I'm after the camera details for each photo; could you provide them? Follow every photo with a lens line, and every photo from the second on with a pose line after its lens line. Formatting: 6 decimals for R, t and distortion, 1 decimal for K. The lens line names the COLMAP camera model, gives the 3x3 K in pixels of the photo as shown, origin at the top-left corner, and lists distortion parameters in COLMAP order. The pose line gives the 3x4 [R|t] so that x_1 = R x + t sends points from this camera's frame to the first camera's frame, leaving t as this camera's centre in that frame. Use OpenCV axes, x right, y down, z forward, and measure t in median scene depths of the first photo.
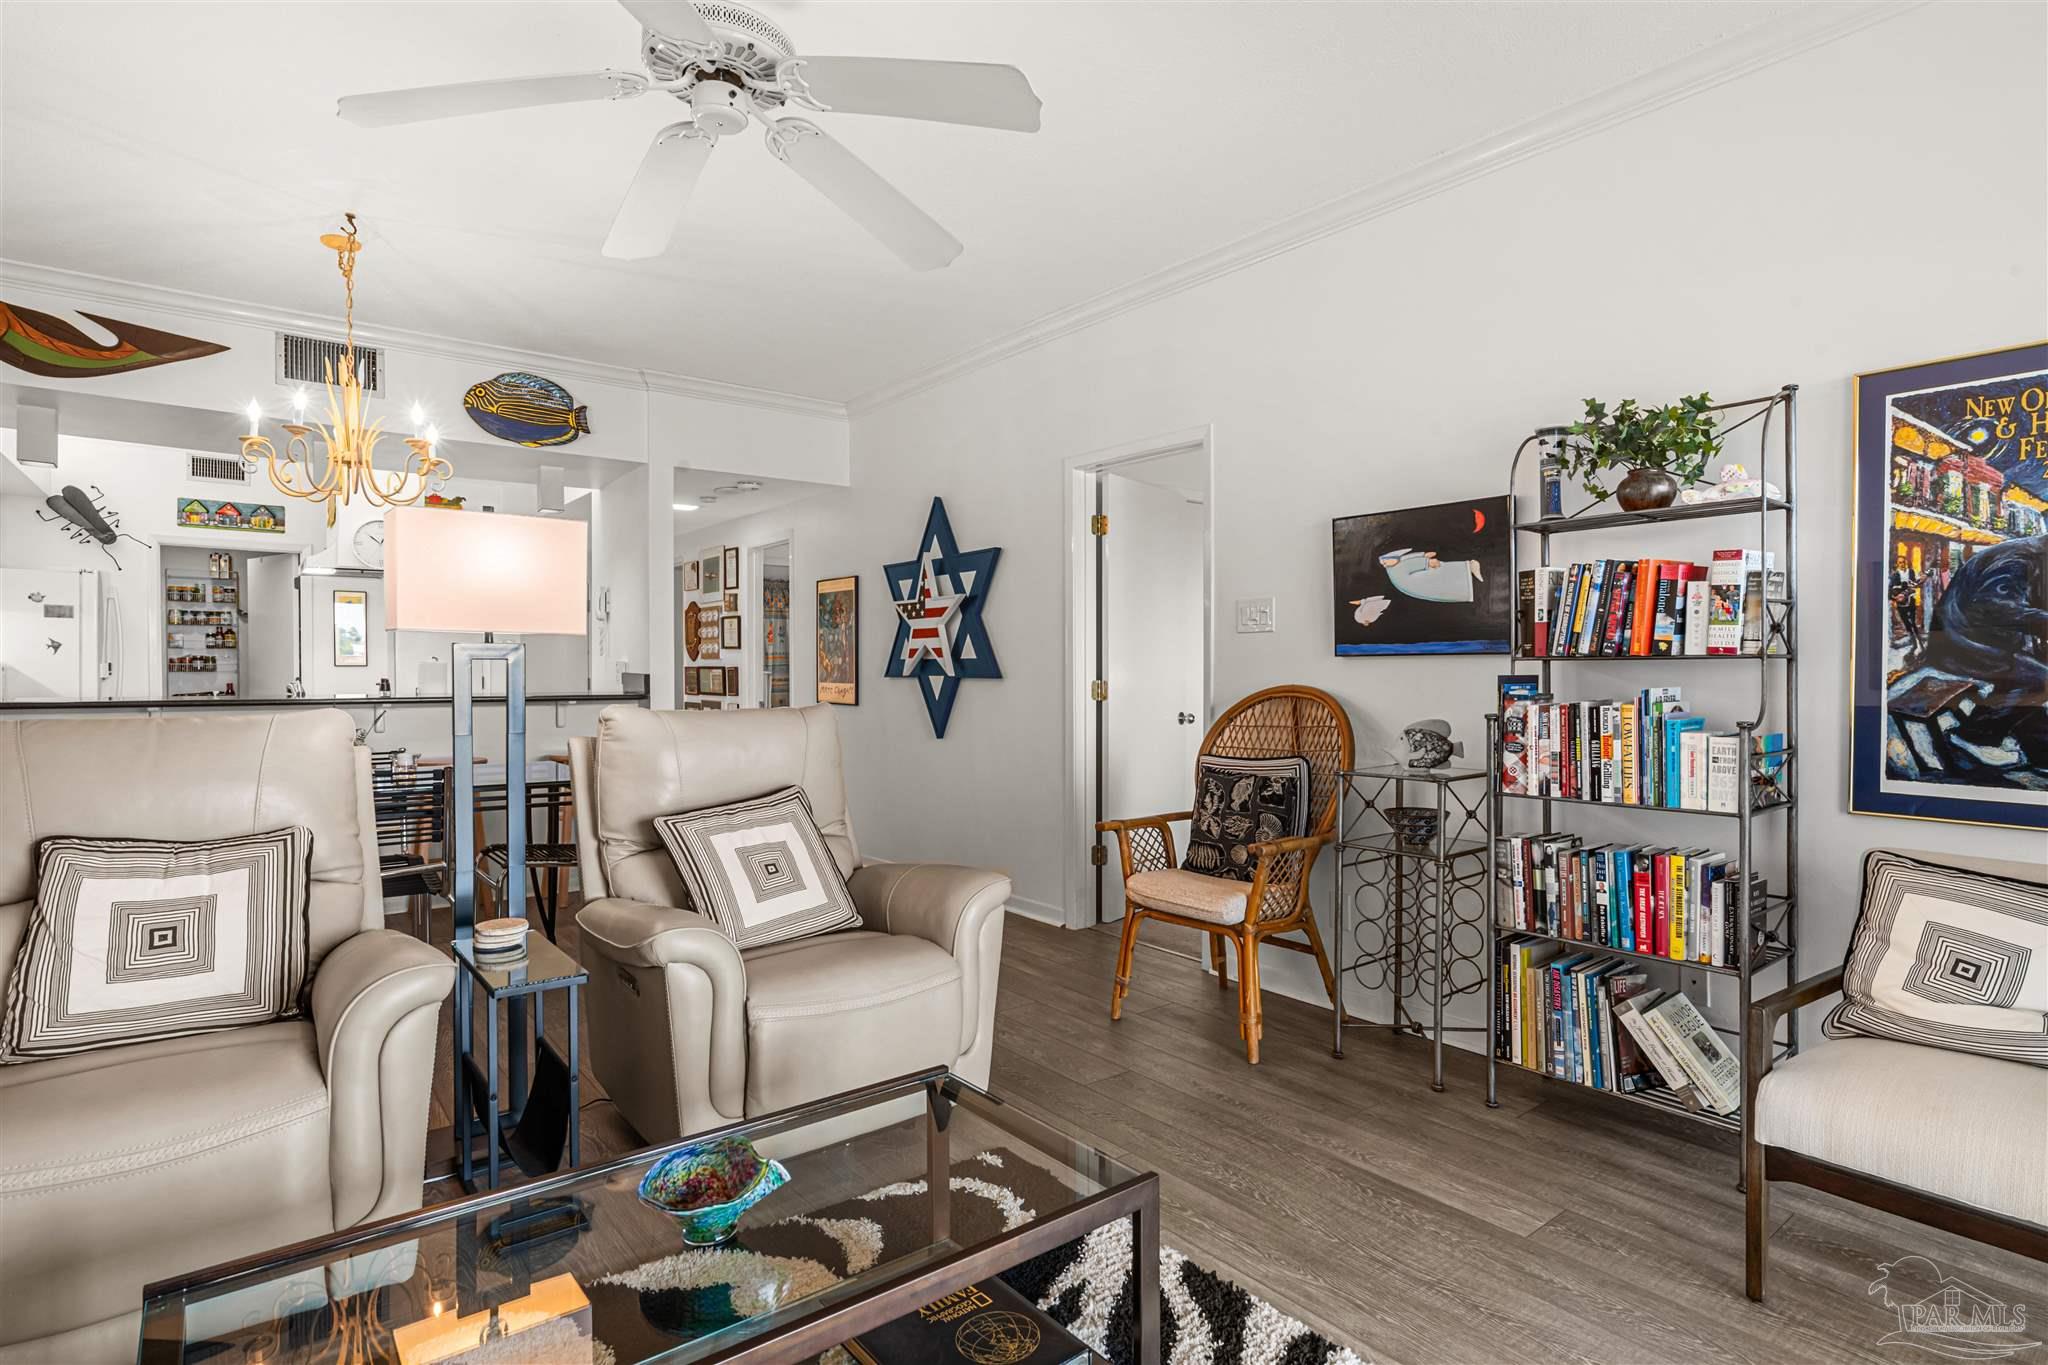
lens RADIAL K [[1045.3, 0, 1028.8], [0, 1045.3, 688.4], [0, 0, 1]] dist [-0.027895, 0.016869]
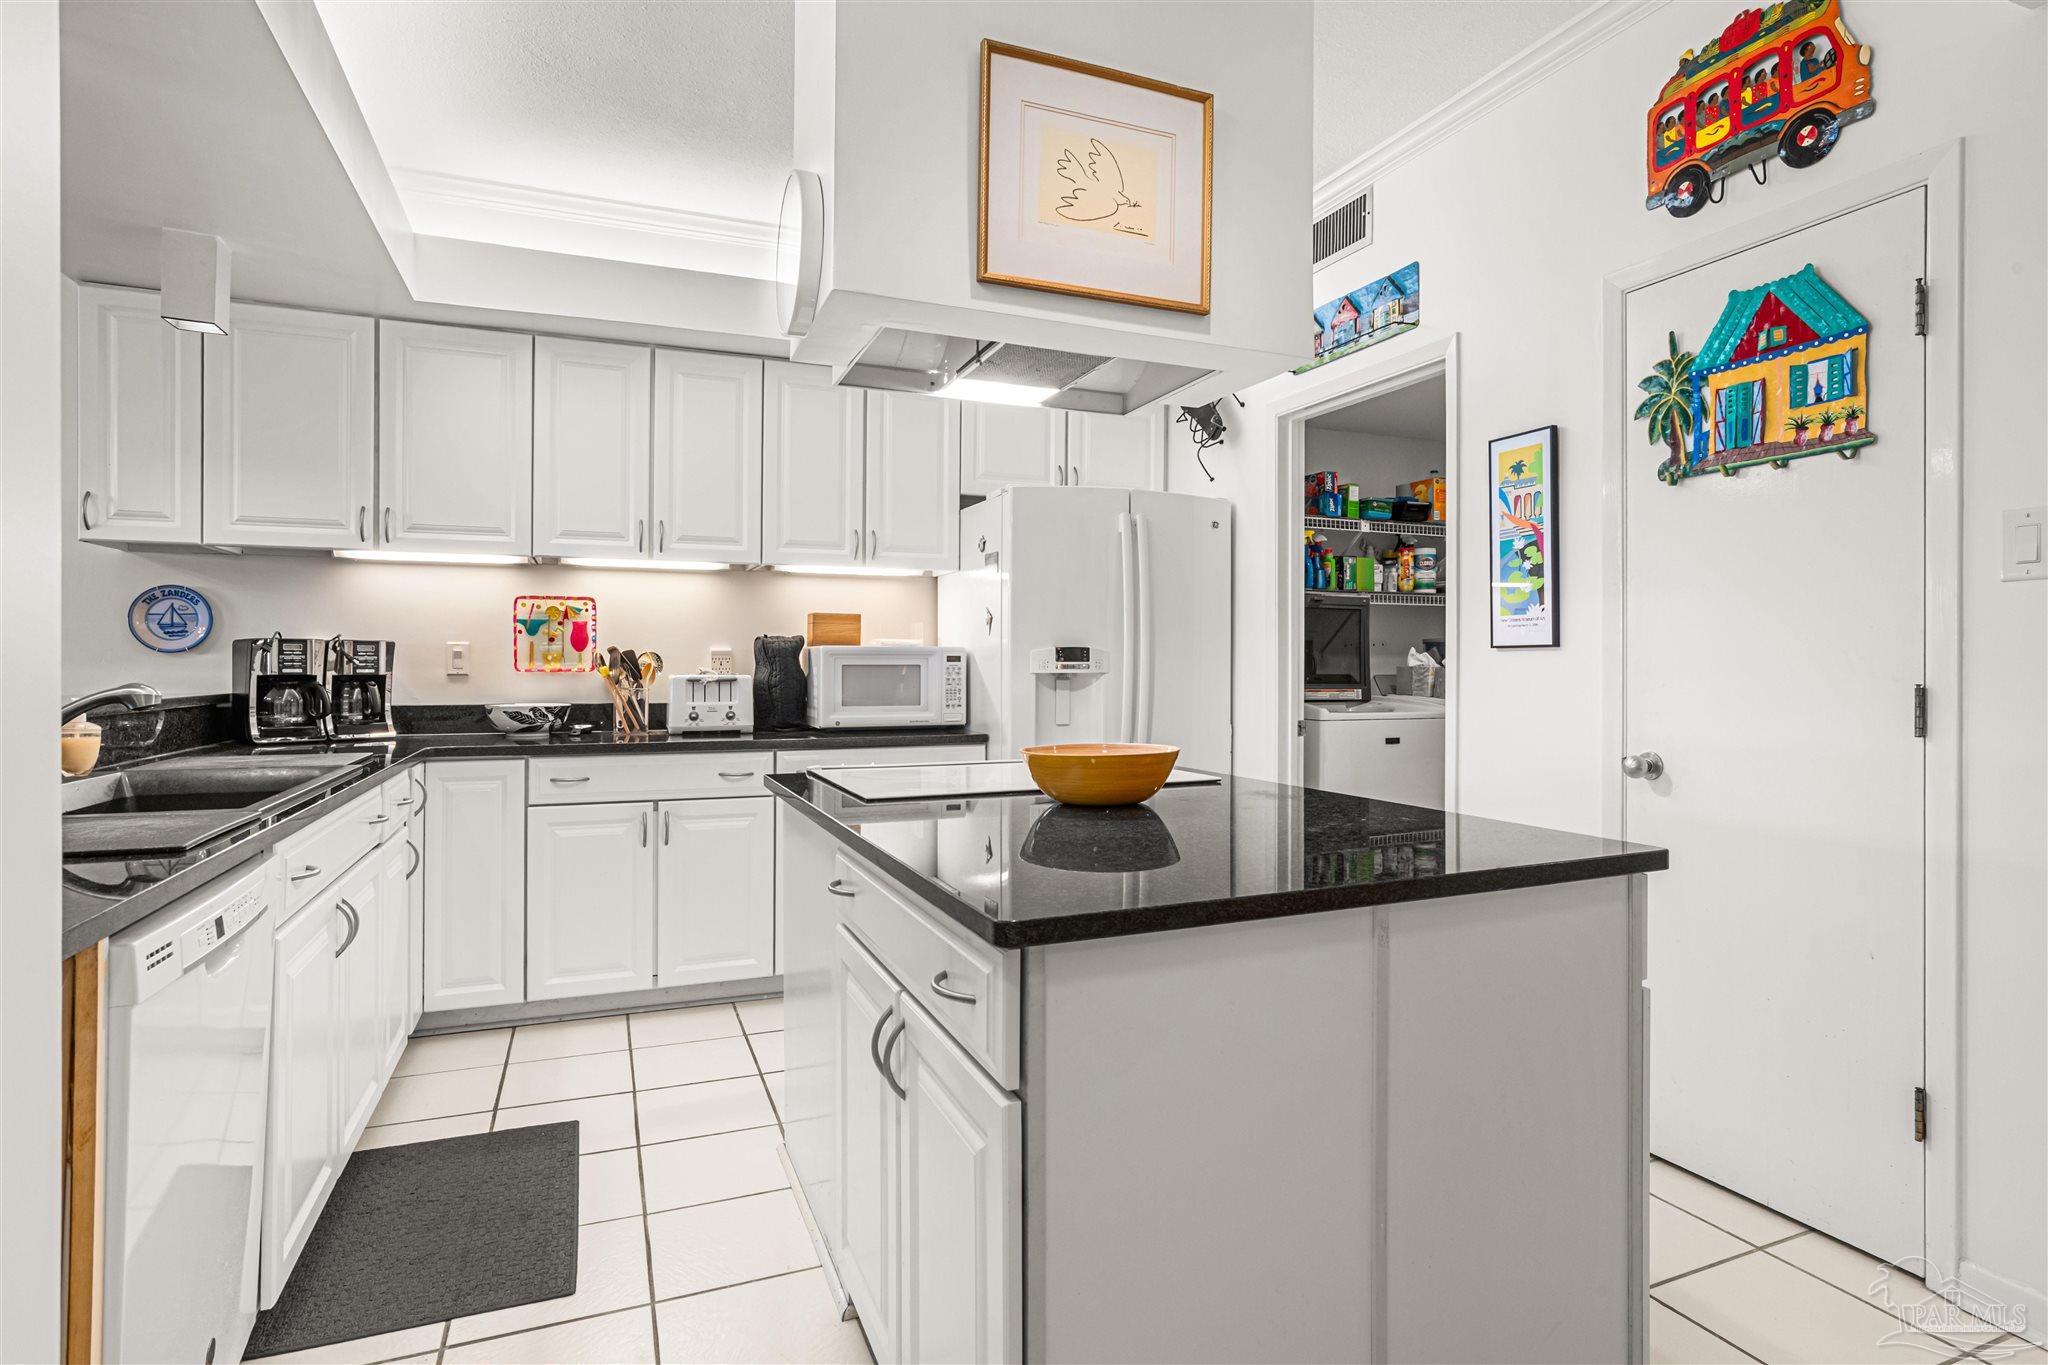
lens RADIAL K [[1045.3, 0, 1026.4], [0, 1045.3, 654.2], [0, 0, 1]] dist [-0.027895, 0.016869]
pose [[-0.268314, -0.009191, -0.963288, -0.422633], [-0.020762, 0.999777, -0.003756, -0.022776], [0.963108, 0.018992, -0.268445, 1.406058]]
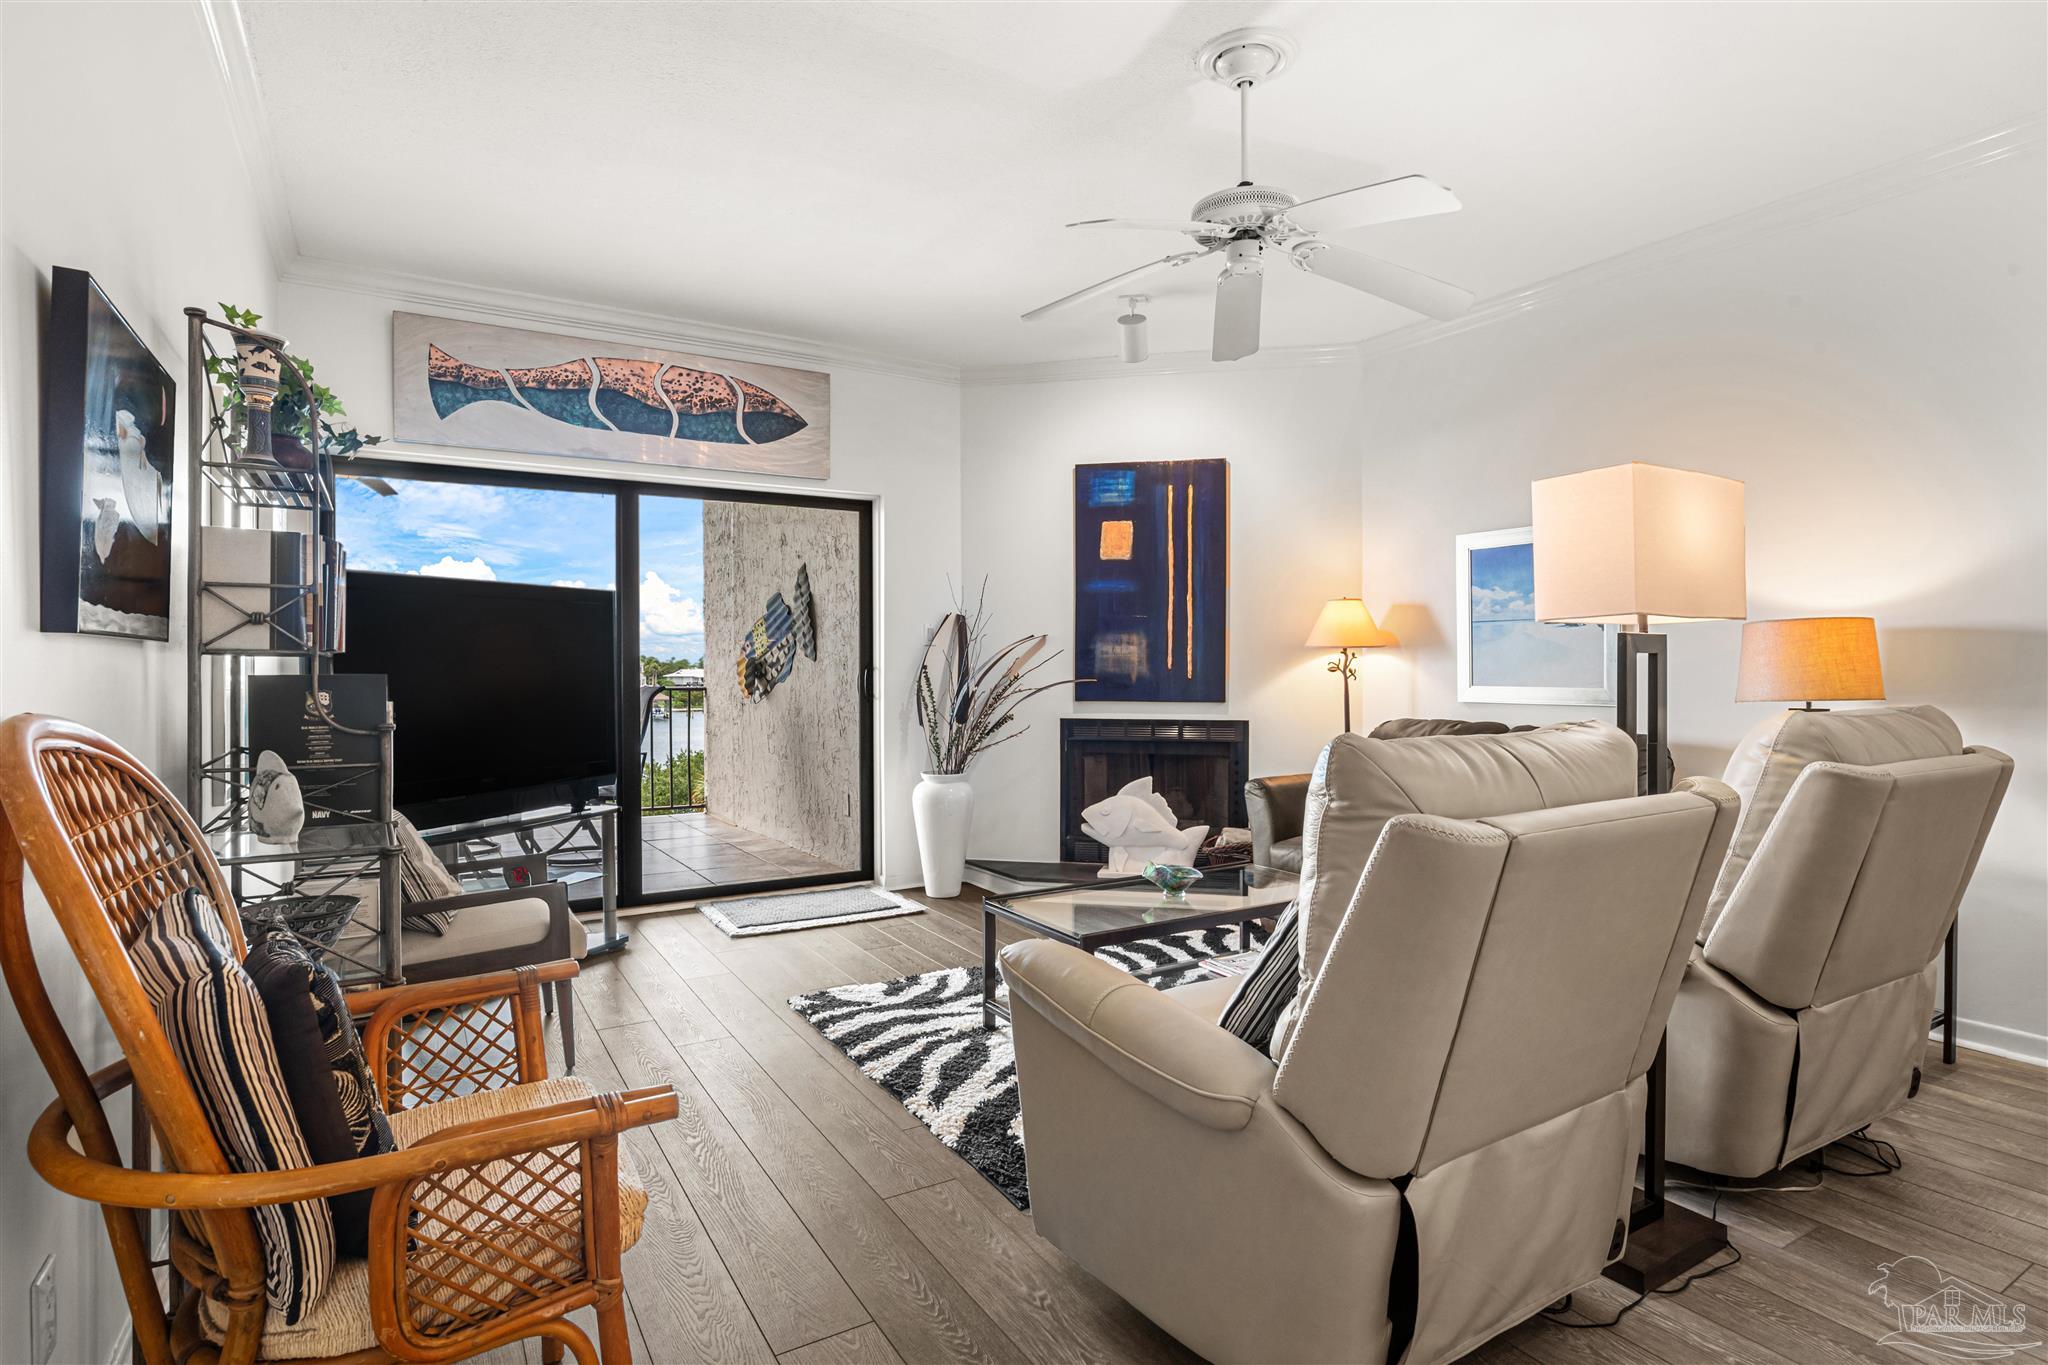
lens RADIAL K [[1045.3, 0, 1033.2], [0, 1045.3, 678.2], [0, 0, 1]] dist [-0.027895, 0.016869]
pose [[-0.993422, -0.000316, 0.114510, -0.065965], [0.002886, 0.999609, 0.027800, -0.015356], [-0.114474, 0.027948, -0.993033, 0.905036]]
